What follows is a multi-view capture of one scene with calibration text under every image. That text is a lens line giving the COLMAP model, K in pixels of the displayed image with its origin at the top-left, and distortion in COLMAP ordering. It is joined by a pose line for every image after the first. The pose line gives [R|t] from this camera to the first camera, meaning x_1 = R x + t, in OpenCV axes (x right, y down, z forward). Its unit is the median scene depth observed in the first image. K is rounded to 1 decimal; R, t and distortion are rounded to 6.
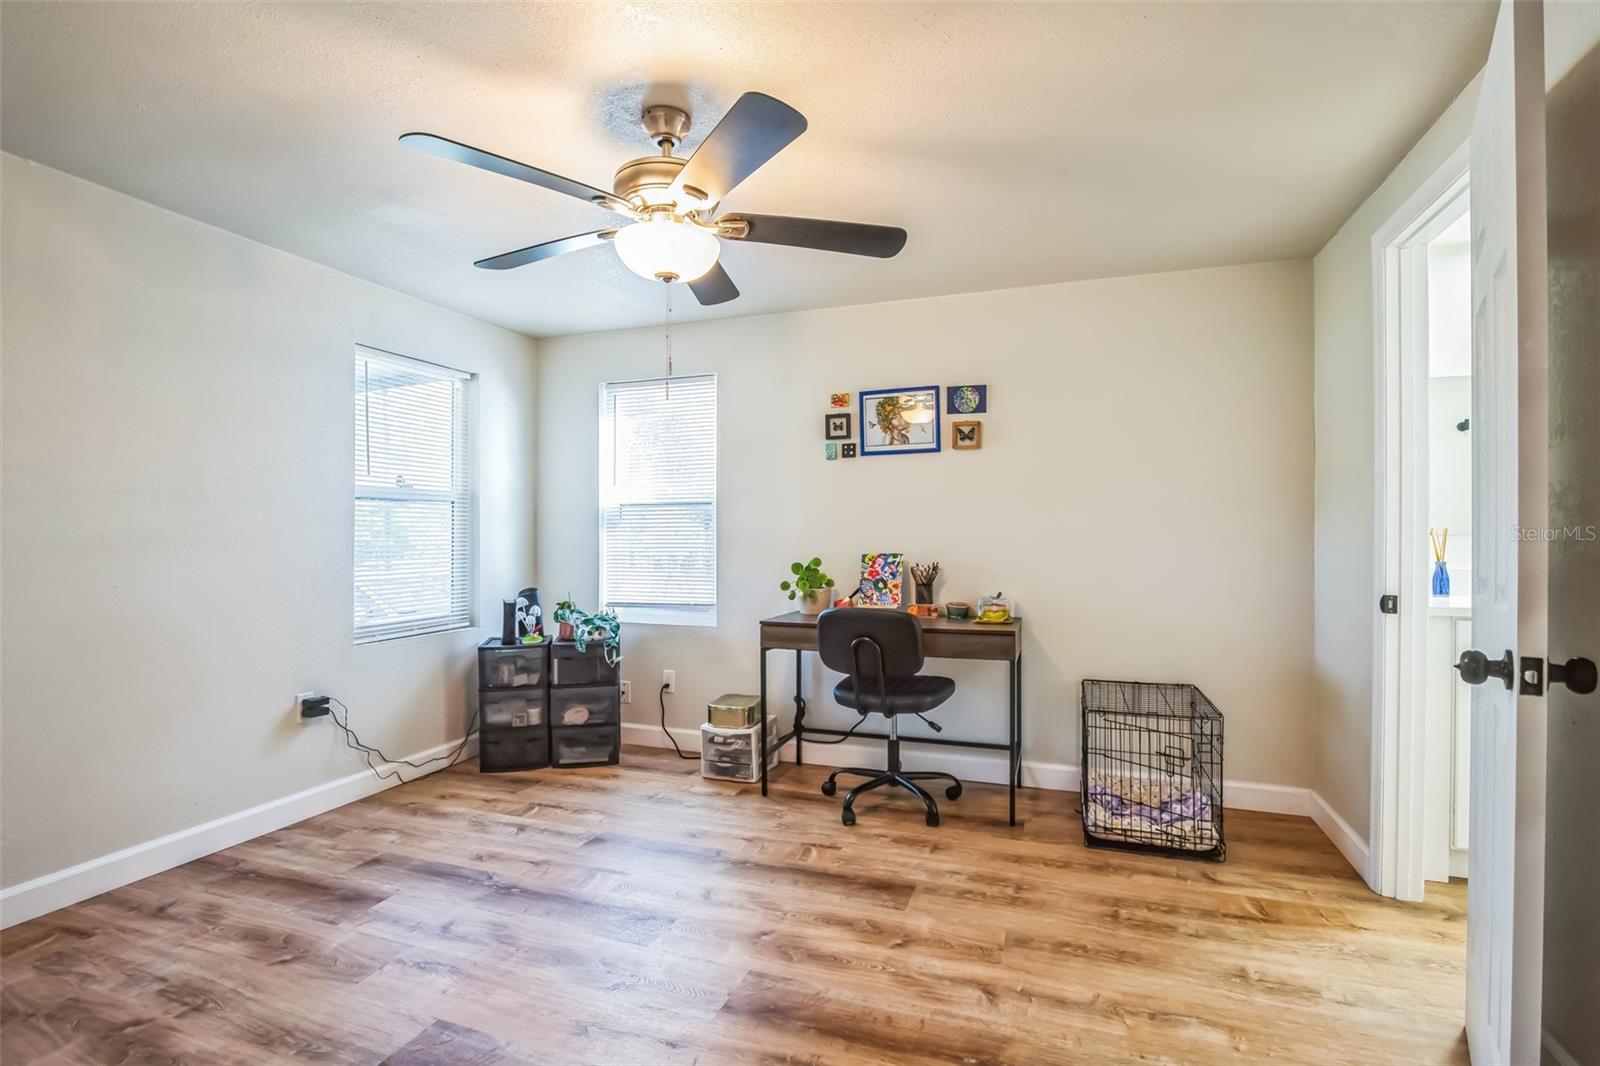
lens RADIAL K [[750.7, 0, 796.3], [0, 750.7, 530.0], [0, 0, 1]] dist [-0.017205, 0.000965]
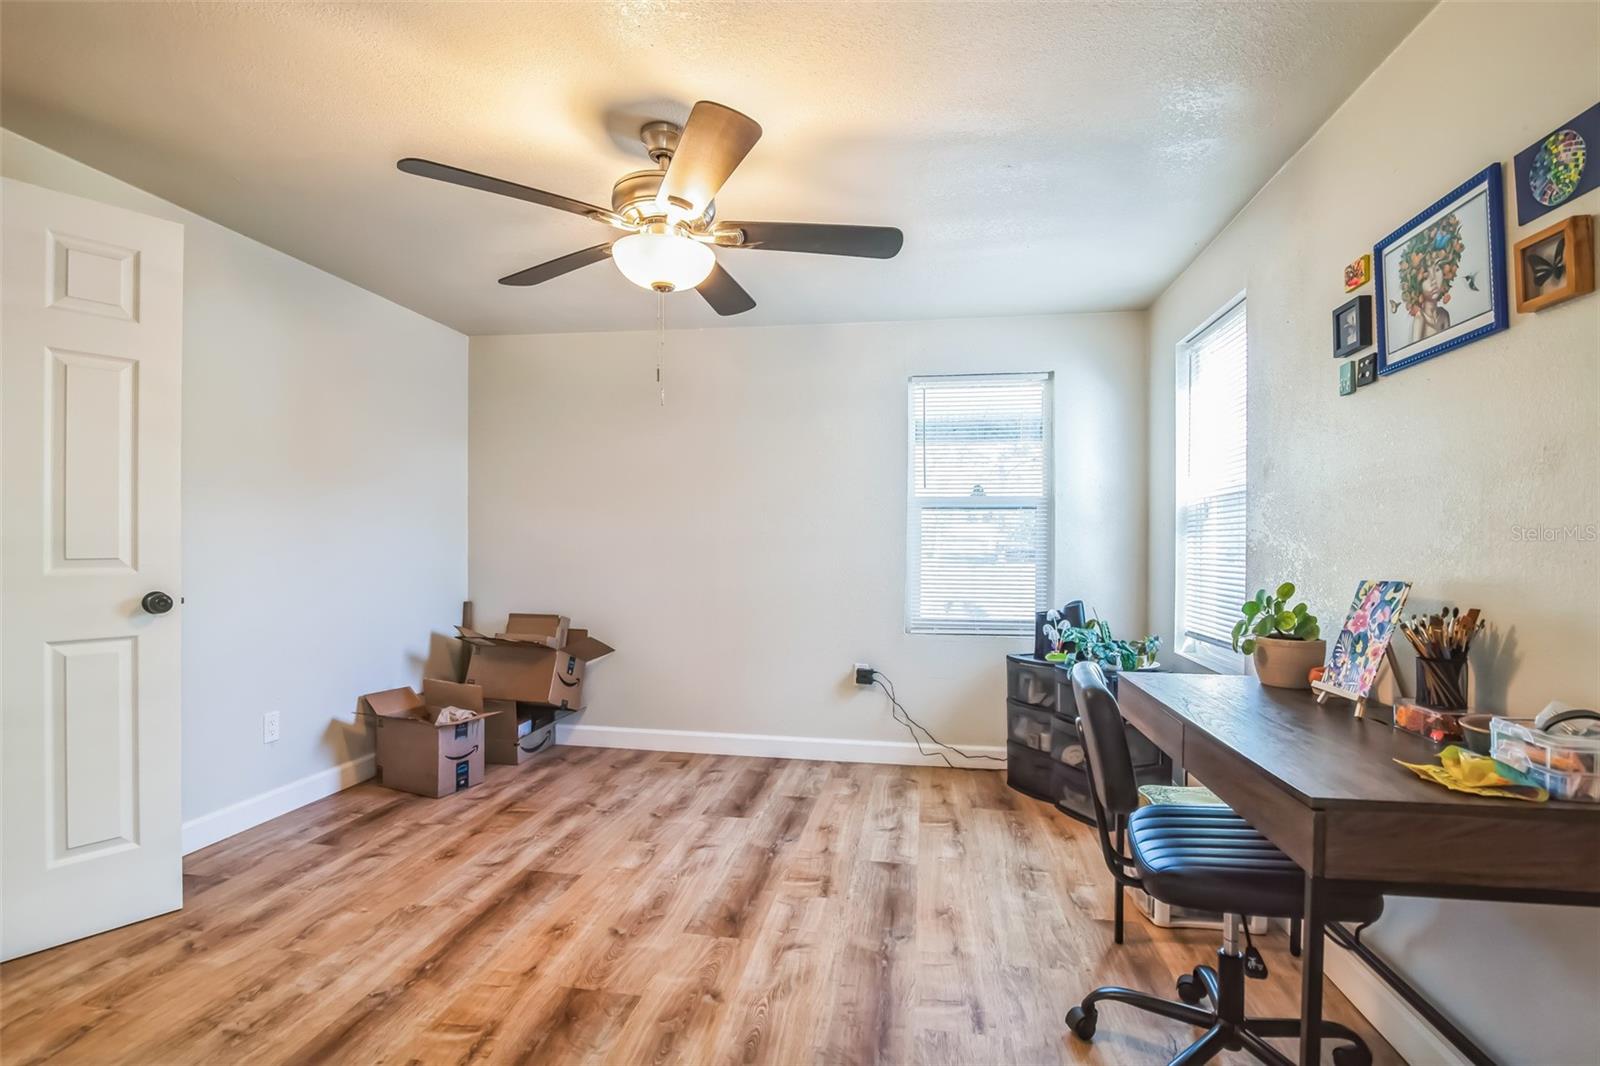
lens RADIAL K [[750.7, 0, 799.3], [0, 750.7, 541.9], [0, 0, 1]] dist [-0.017205, 0.000965]
pose [[0.191452, 0.002637, -0.981498, 0.534785], [-0.000431, 0.999997, 0.002603, 0.006908], [0.981502, -0.000075, 0.191453, 0.602130]]
